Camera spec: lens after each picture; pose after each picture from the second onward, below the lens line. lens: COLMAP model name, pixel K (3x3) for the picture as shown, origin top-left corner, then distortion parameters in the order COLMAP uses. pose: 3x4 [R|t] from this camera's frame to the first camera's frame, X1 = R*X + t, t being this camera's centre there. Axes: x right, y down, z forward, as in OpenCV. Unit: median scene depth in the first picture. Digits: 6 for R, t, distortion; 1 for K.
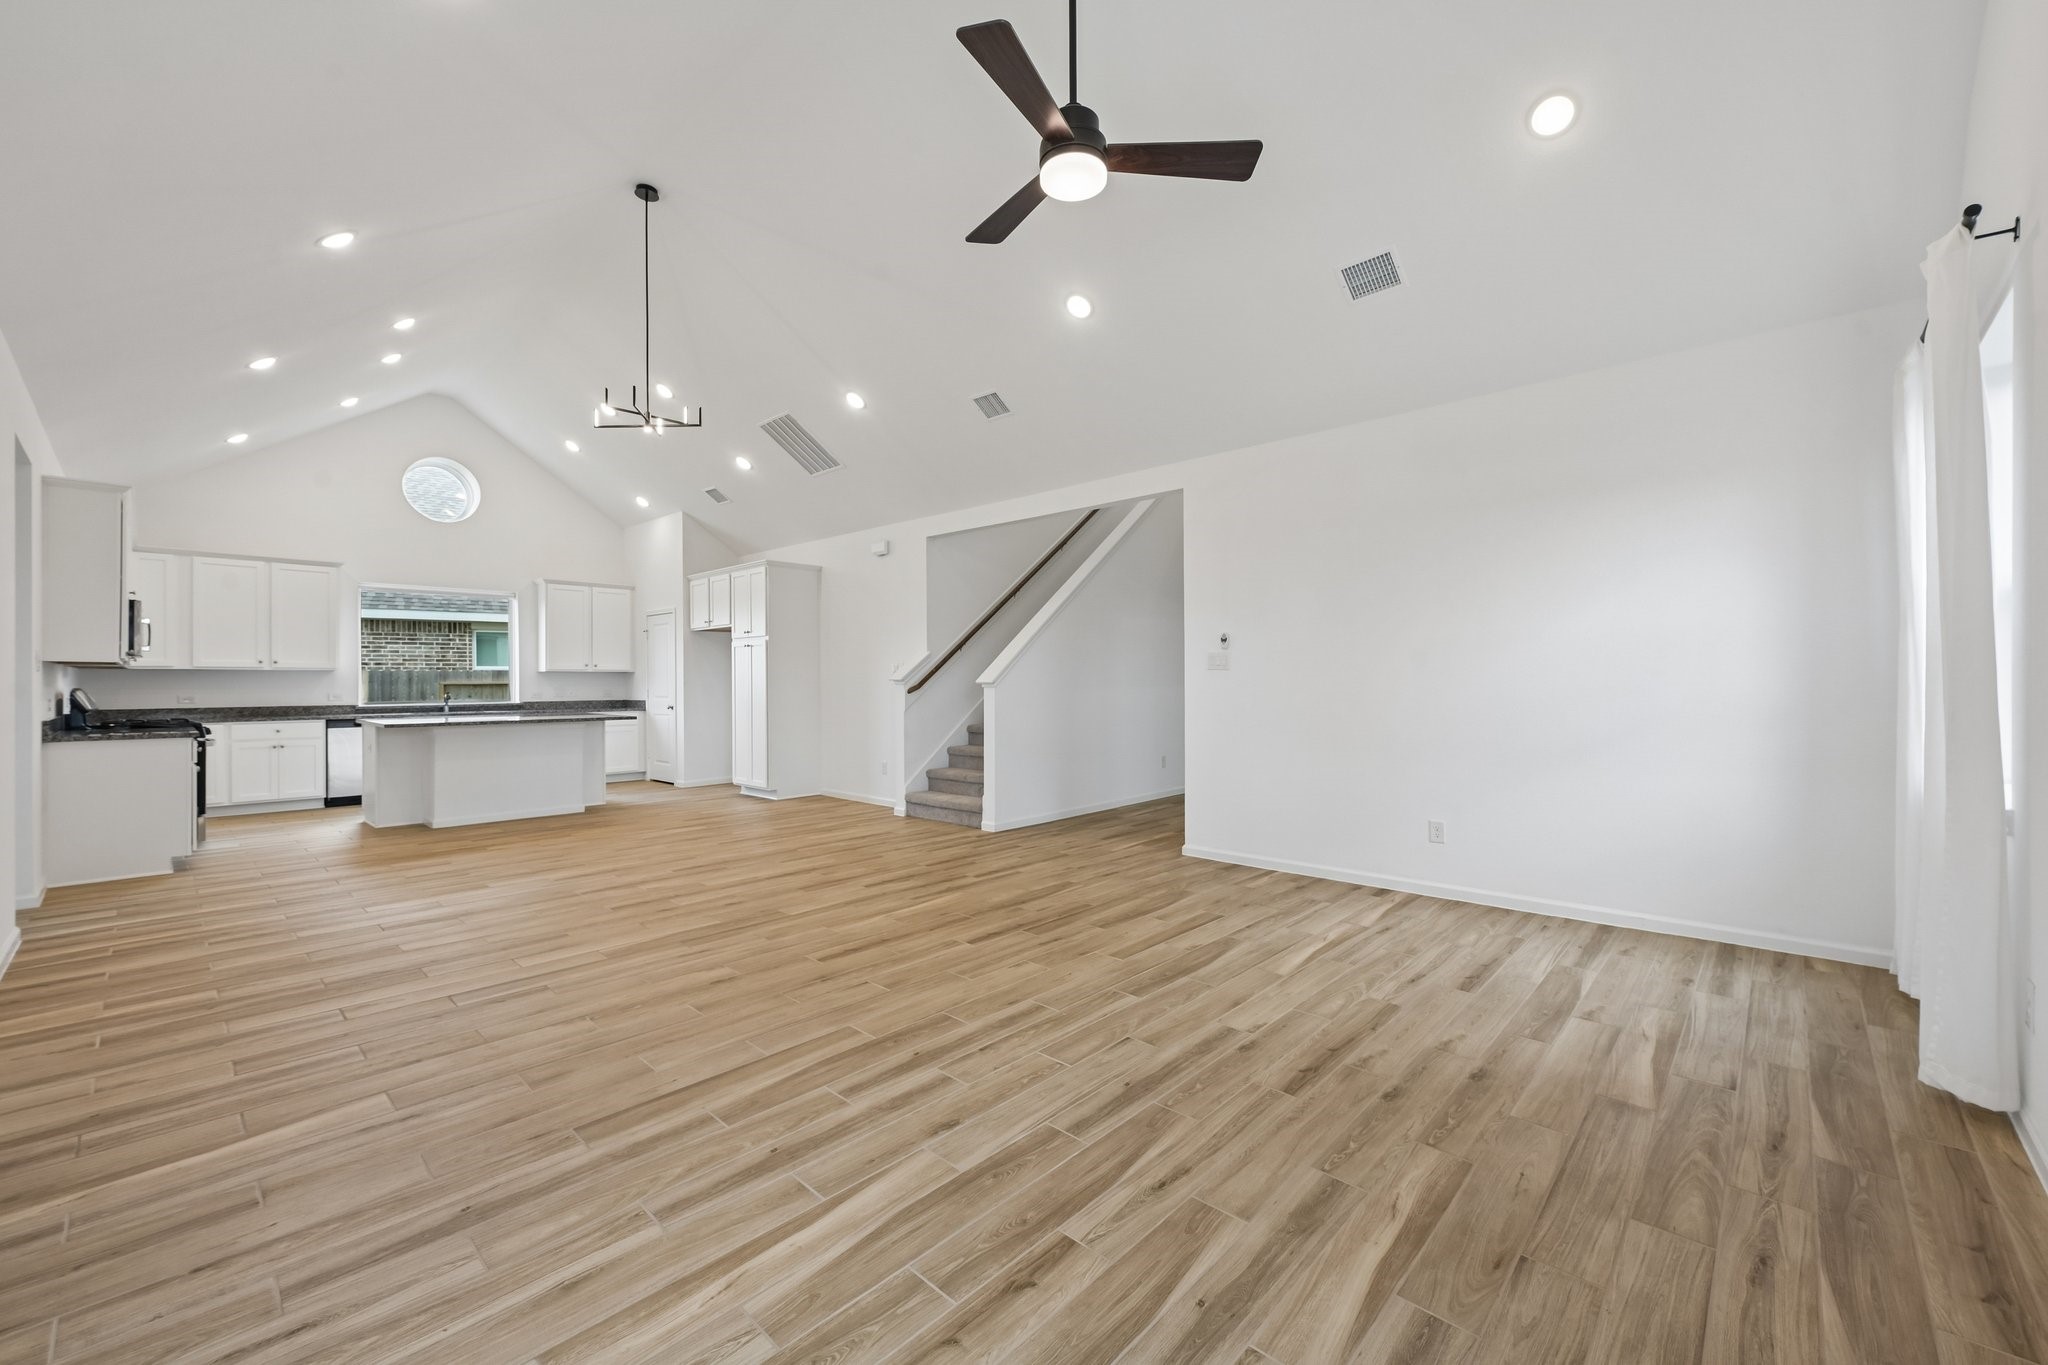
lens RADIAL K [[814.7, 0, 1029.0], [0, 814.7, 686.0], [0, 0, 1]] dist [-0.000588, -0.000097]
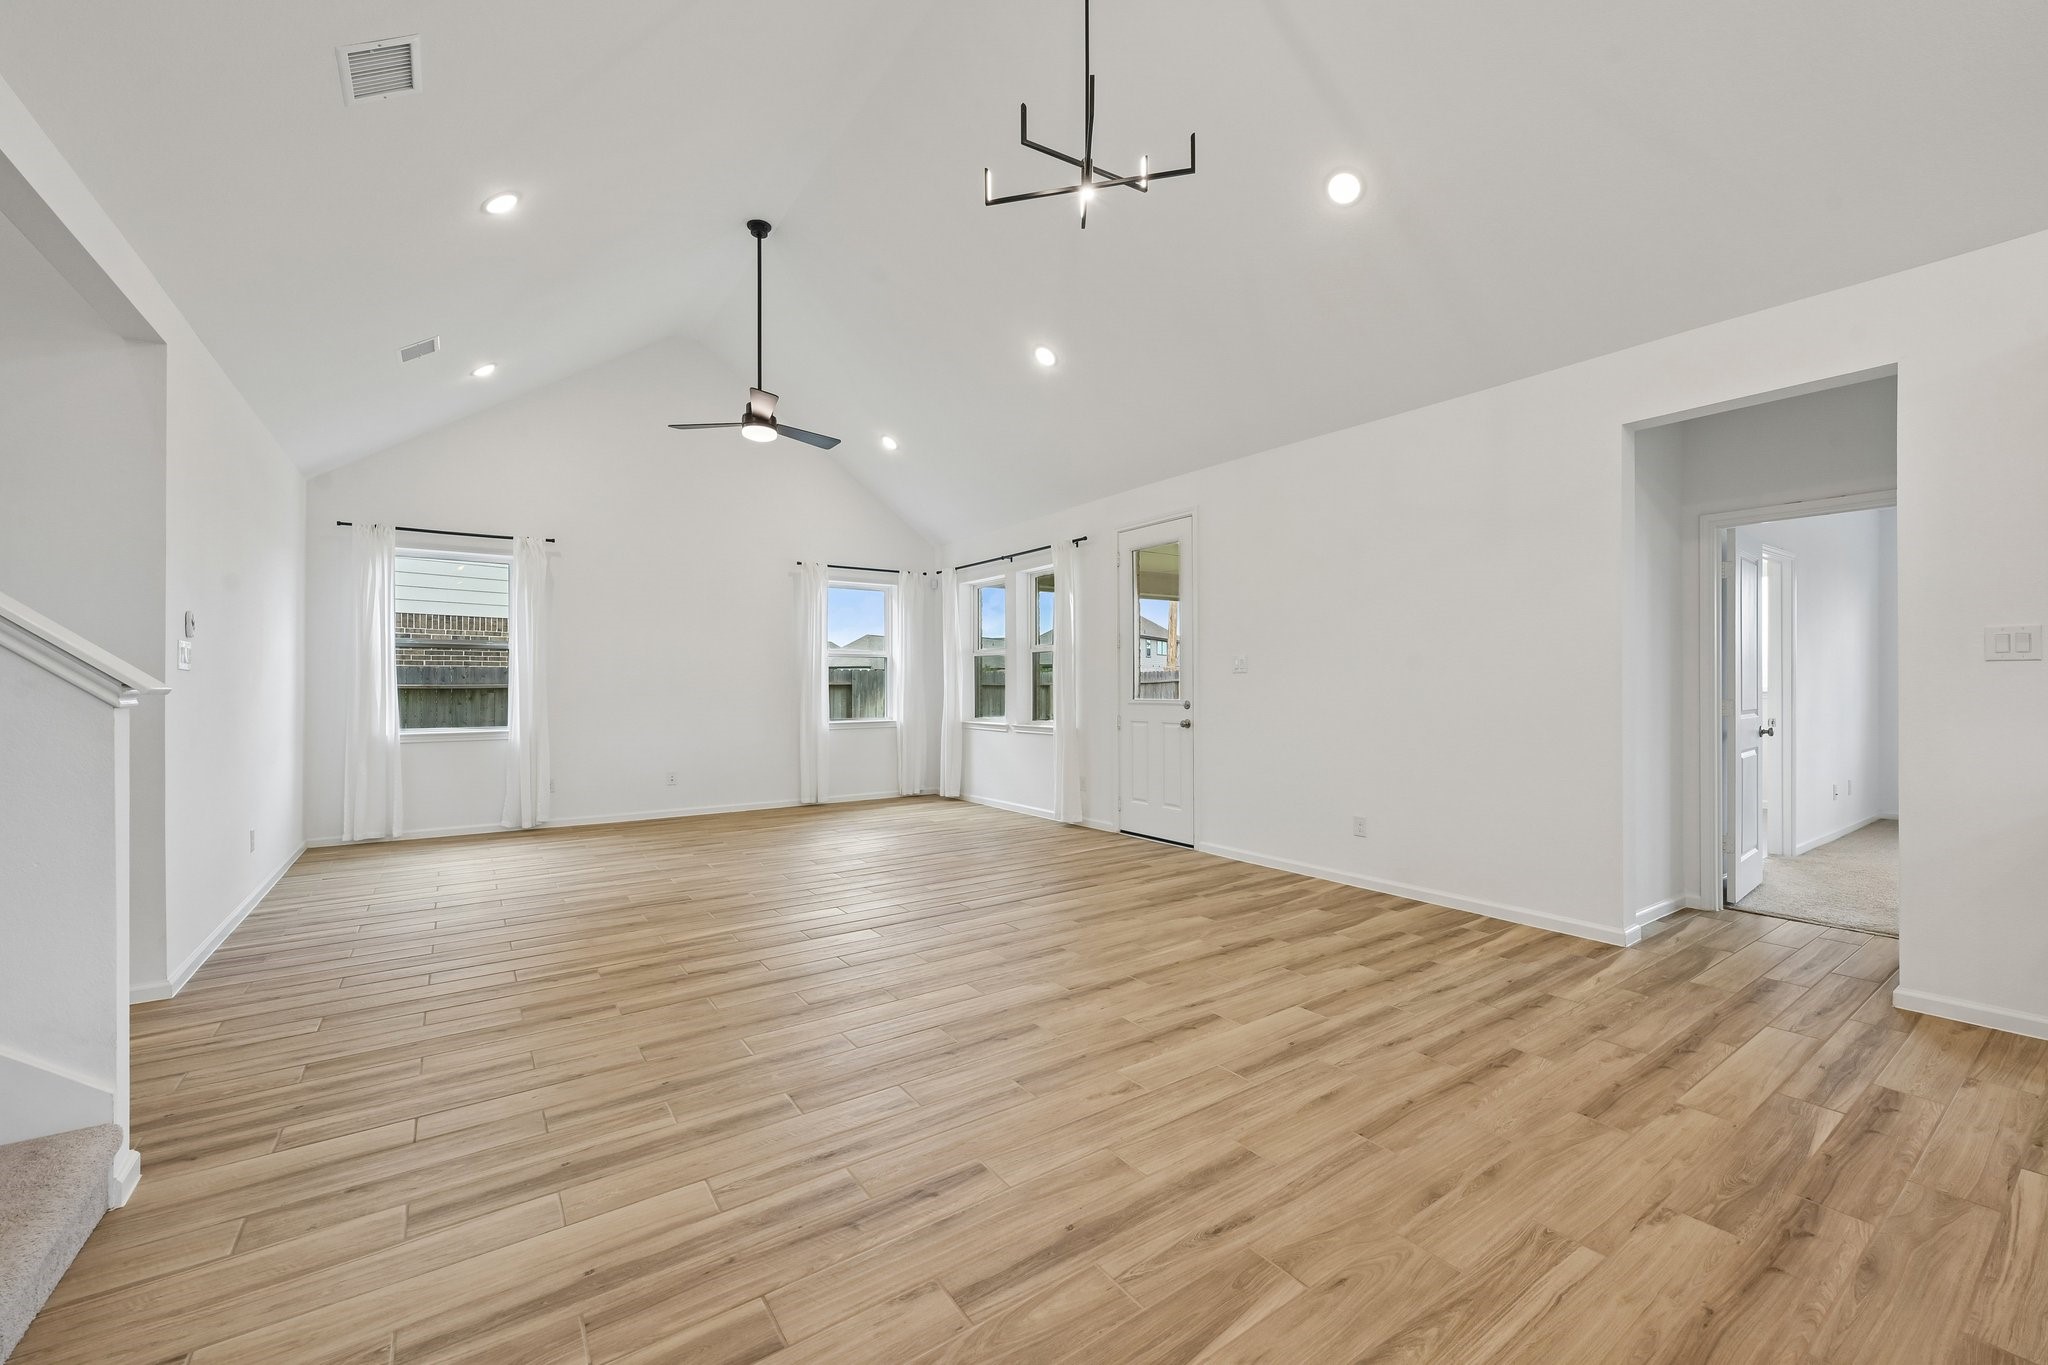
lens RADIAL K [[814.7, 0, 1029.0], [0, 814.7, 686.0], [0, 0, 1]] dist [-0.000588, -0.000097]
pose [[-0.977453, 0.004927, 0.211093, -0.610104], [0.006448, 0.999958, 0.006520, -0.008392], [-0.211052, 0.007734, -0.977444, 1.709700]]
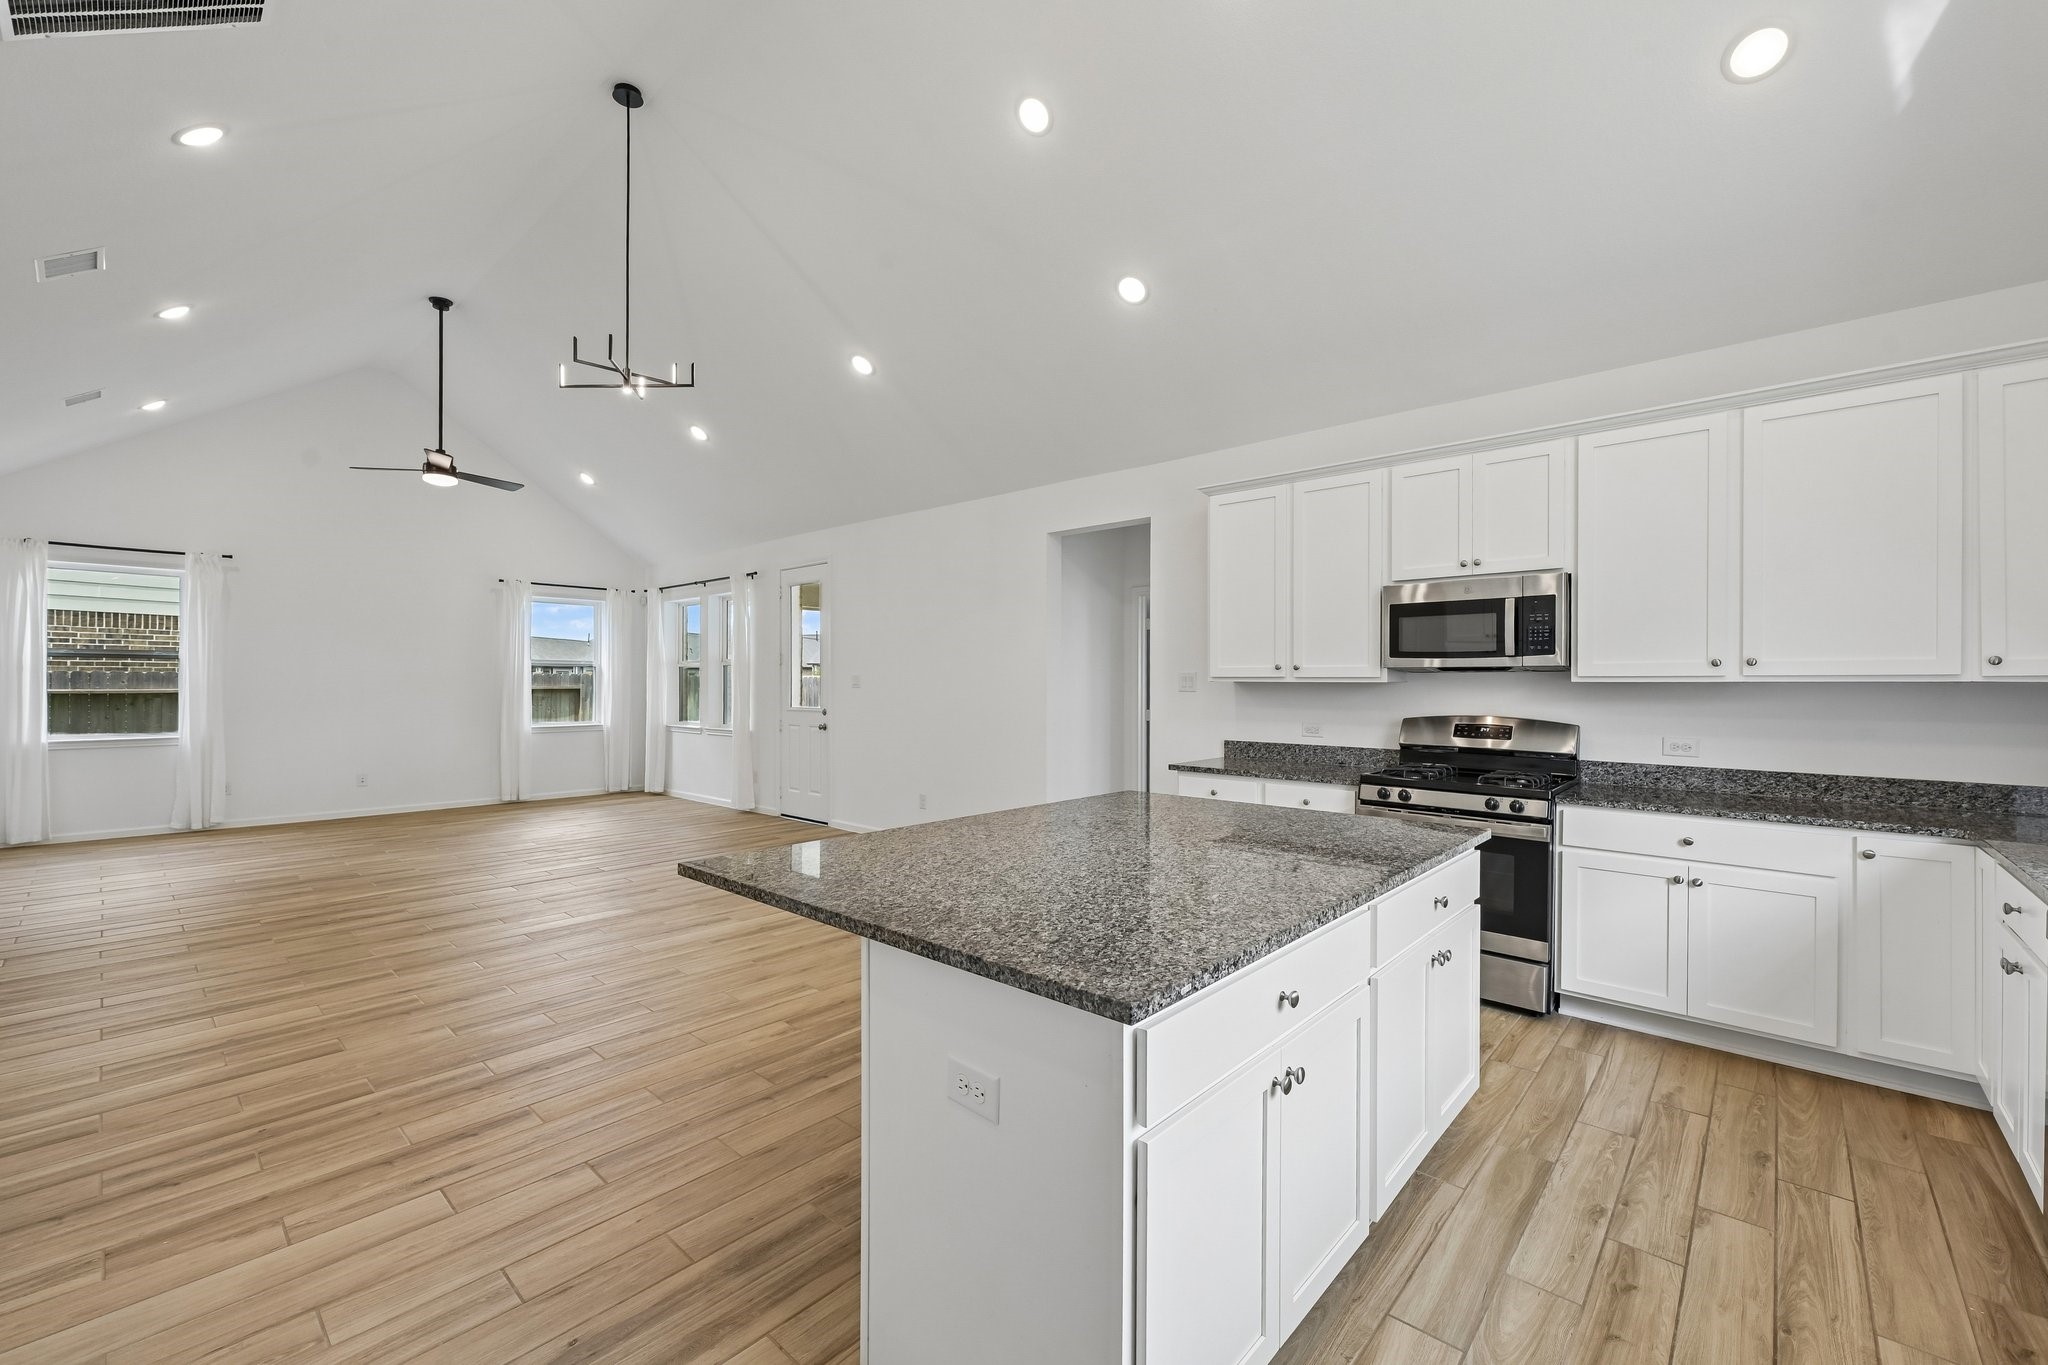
lens RADIAL K [[832.4, 0, 1031.5], [0, 832.4, 684.3], [0, 0, 1]] dist [-0.000143, -0.000287]
pose [[-0.999871, -0.000933, -0.016018, -0.965654], [-0.001044, 0.999976, 0.006896, -0.035333], [0.016011, 0.006912, -0.999848, 2.066612]]
